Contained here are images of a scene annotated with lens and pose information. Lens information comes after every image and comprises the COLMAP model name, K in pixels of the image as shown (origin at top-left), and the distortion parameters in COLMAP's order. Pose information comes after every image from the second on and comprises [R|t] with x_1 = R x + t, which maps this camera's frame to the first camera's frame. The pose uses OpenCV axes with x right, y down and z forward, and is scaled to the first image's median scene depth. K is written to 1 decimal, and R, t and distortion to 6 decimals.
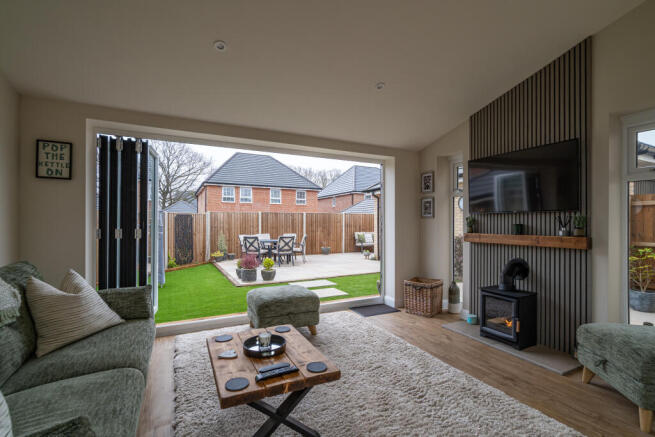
lens RADIAL K [[297.3, 0, 329.3], [0, 297.3, 220.2], [0, 0, 1]] dist [-0.006605, 0.002061]
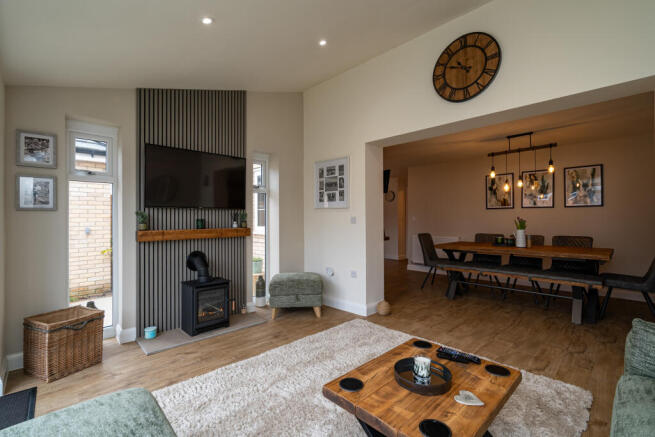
lens RADIAL K [[297.3, 0, 321.7], [0, 297.3, 215.8], [0, 0, 1]] dist [-0.006605, 0.002061]
pose [[-0.279911, 0.002222, 0.960023, -0.401566], [-0.005960, 0.999974, -0.004052, 0.001995], [-0.960007, -0.006856, -0.279891, 0.661770]]
